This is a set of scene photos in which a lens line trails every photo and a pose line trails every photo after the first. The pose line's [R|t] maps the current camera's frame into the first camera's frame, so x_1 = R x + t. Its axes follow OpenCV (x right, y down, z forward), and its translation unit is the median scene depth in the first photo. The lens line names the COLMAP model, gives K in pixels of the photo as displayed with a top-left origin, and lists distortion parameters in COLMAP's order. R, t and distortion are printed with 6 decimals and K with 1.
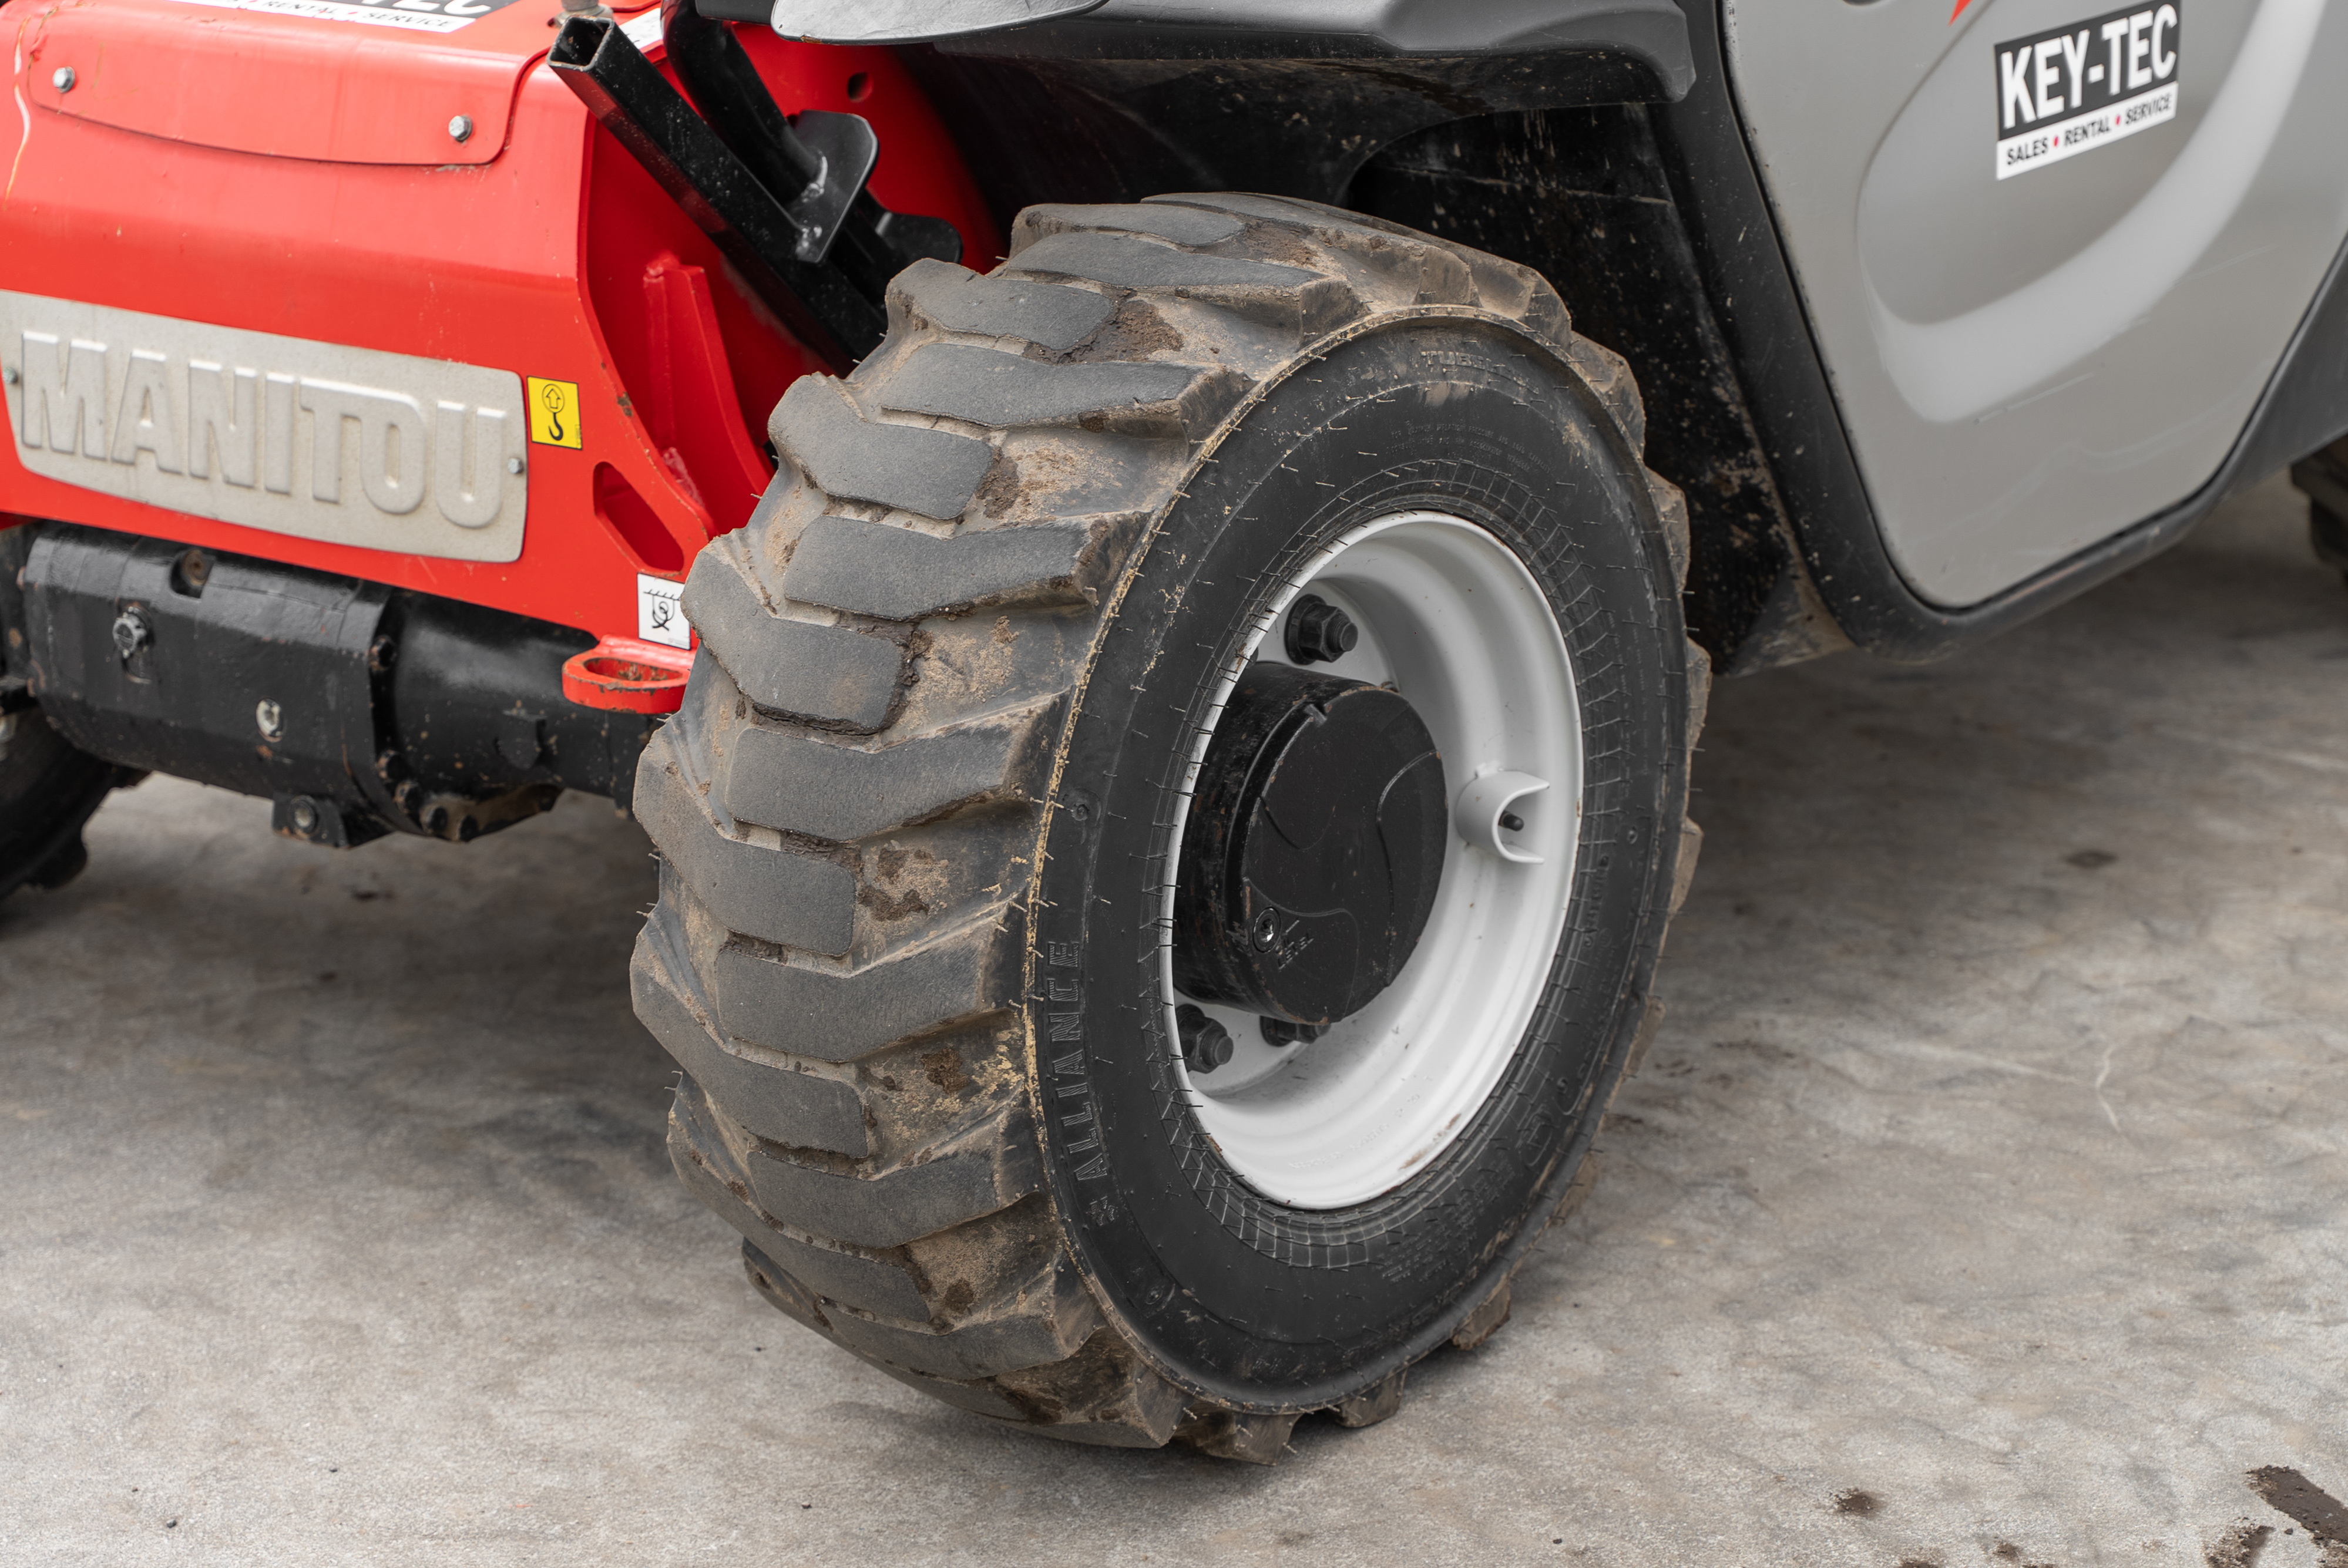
lens RADIAL K [[4656.9, 0, 1174.0], [0, 4656.9, 784.0], [0, 0, 1]] dist [-0.031737, -0.211938]
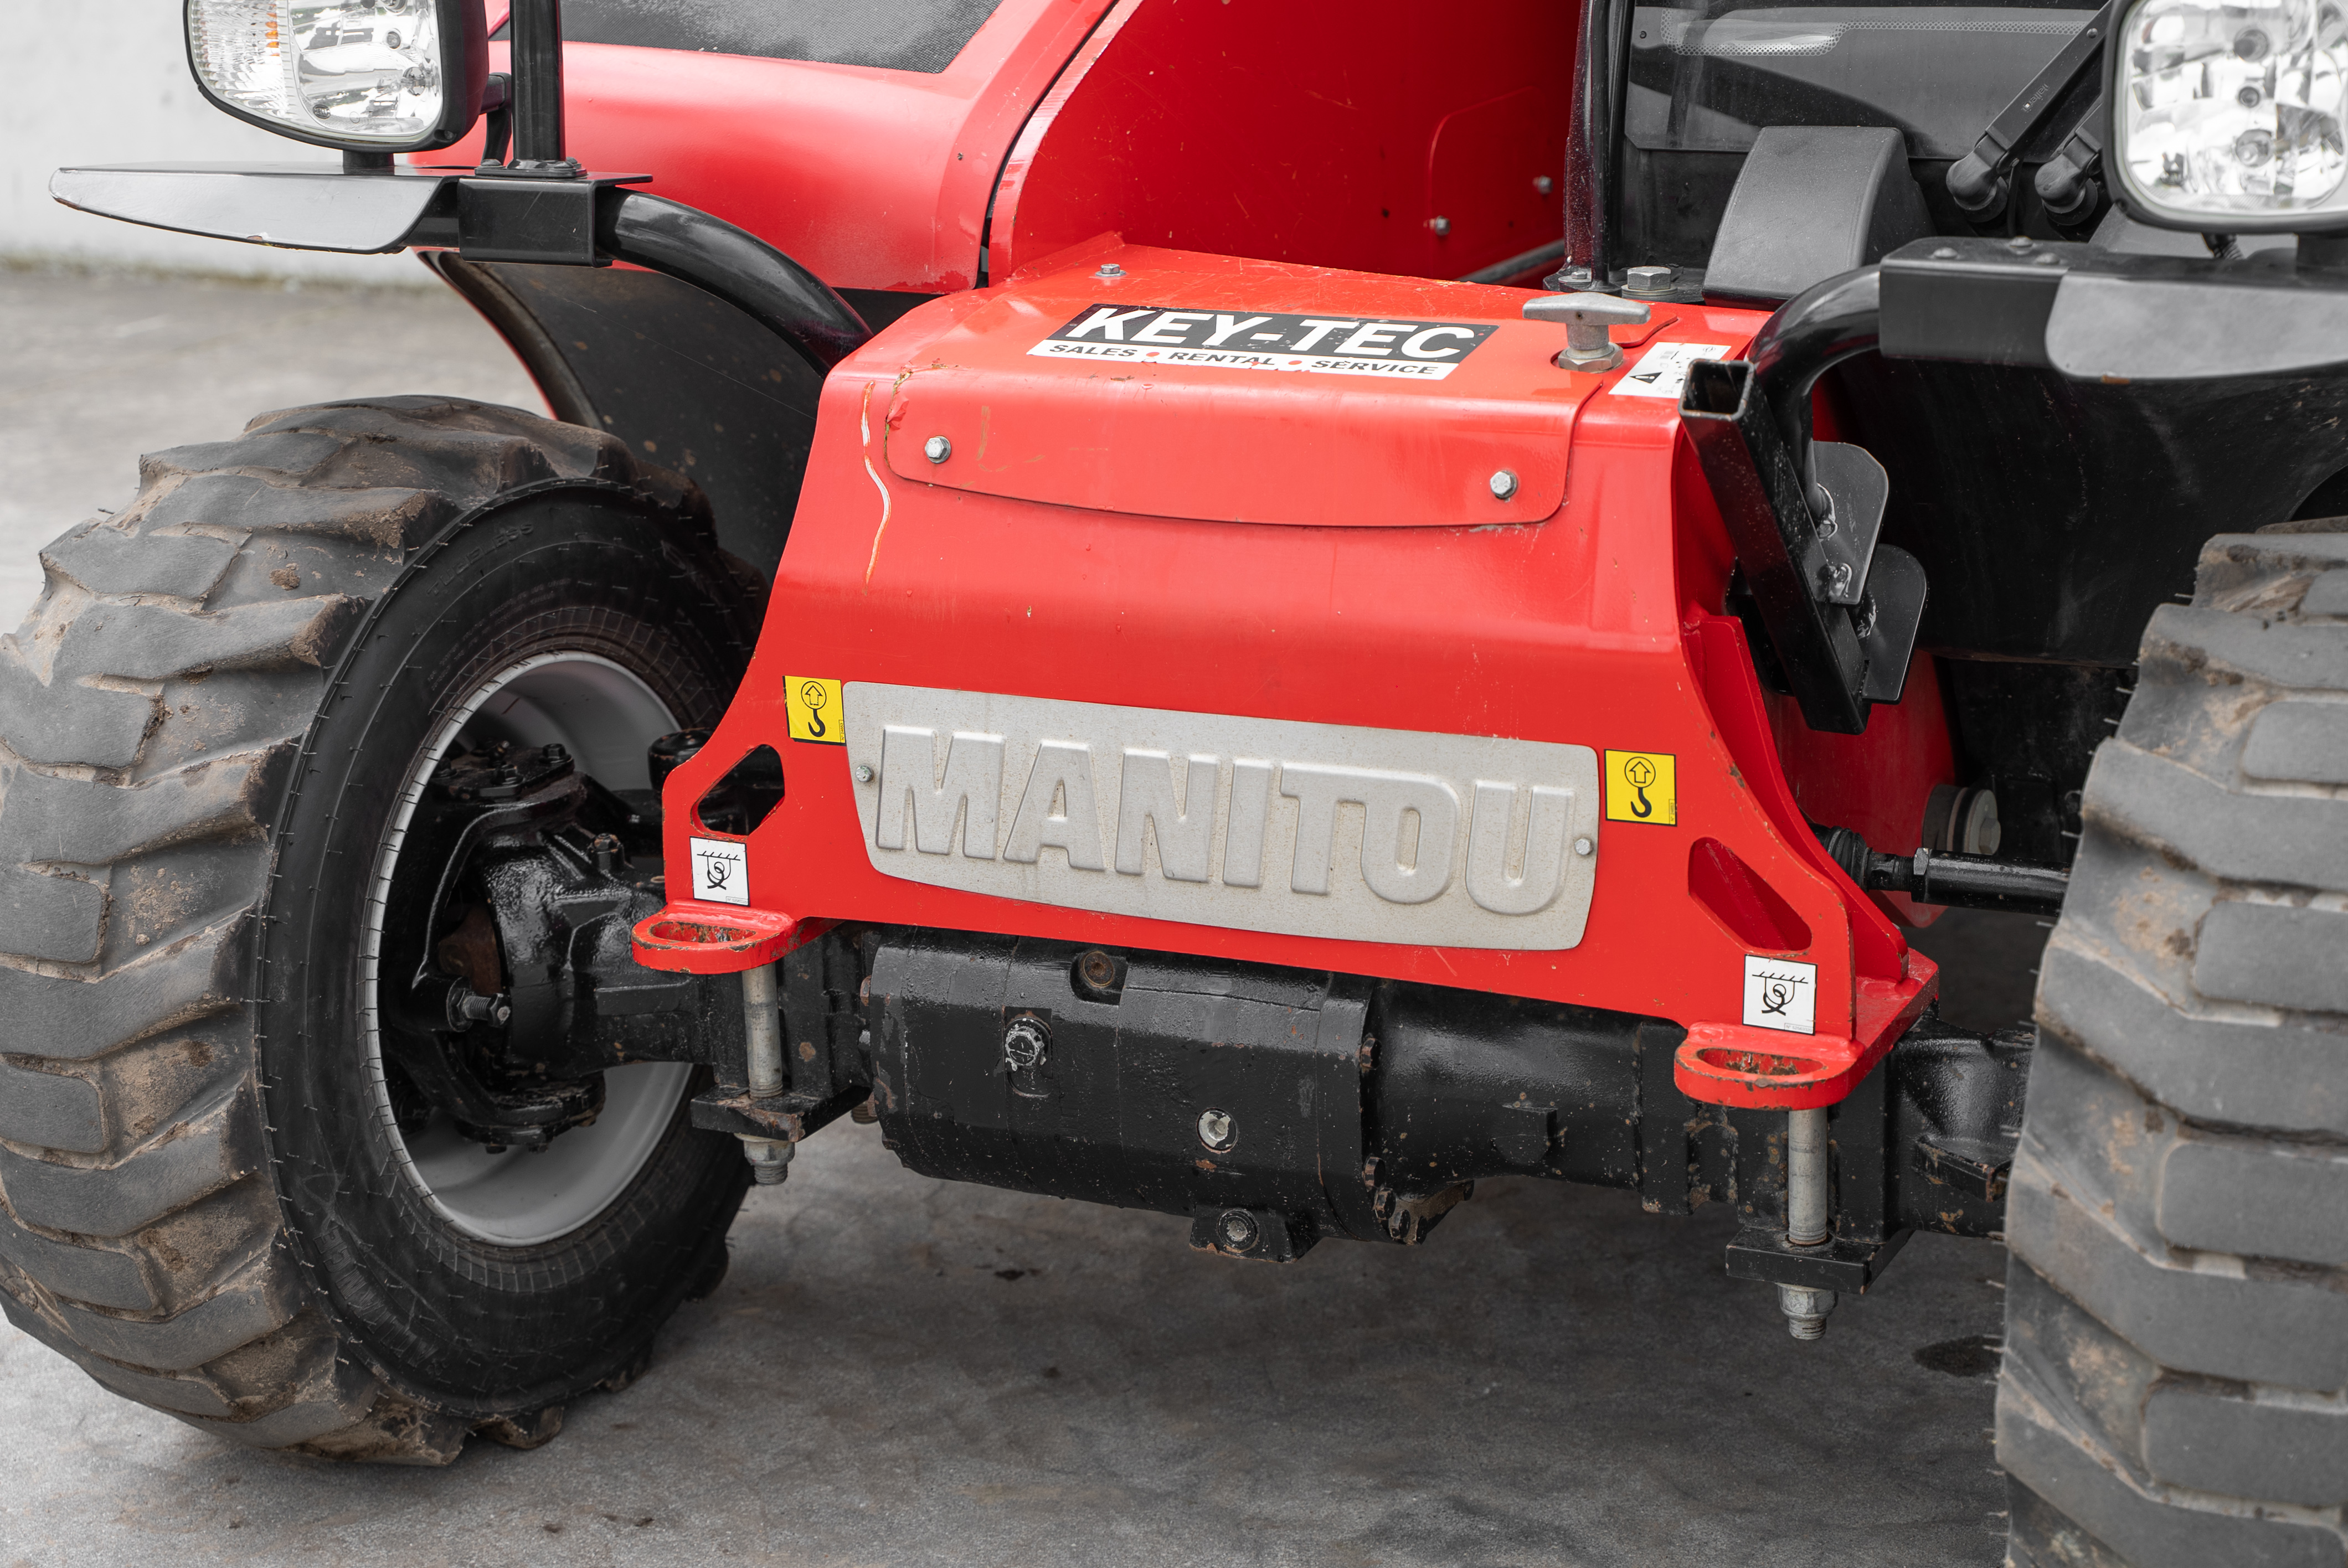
lens RADIAL K [[4256.8, 0, 1174.0], [0, 4256.8, 784.0], [0, 0, 1]] dist [-0.001843, -0.081017]
pose [[0.986344, -0.071055, 0.148585, -0.330803], [0.076244, 0.996652, -0.029516, -0.059388], [-0.145990, 0.040442, 0.988459, 0.171603]]
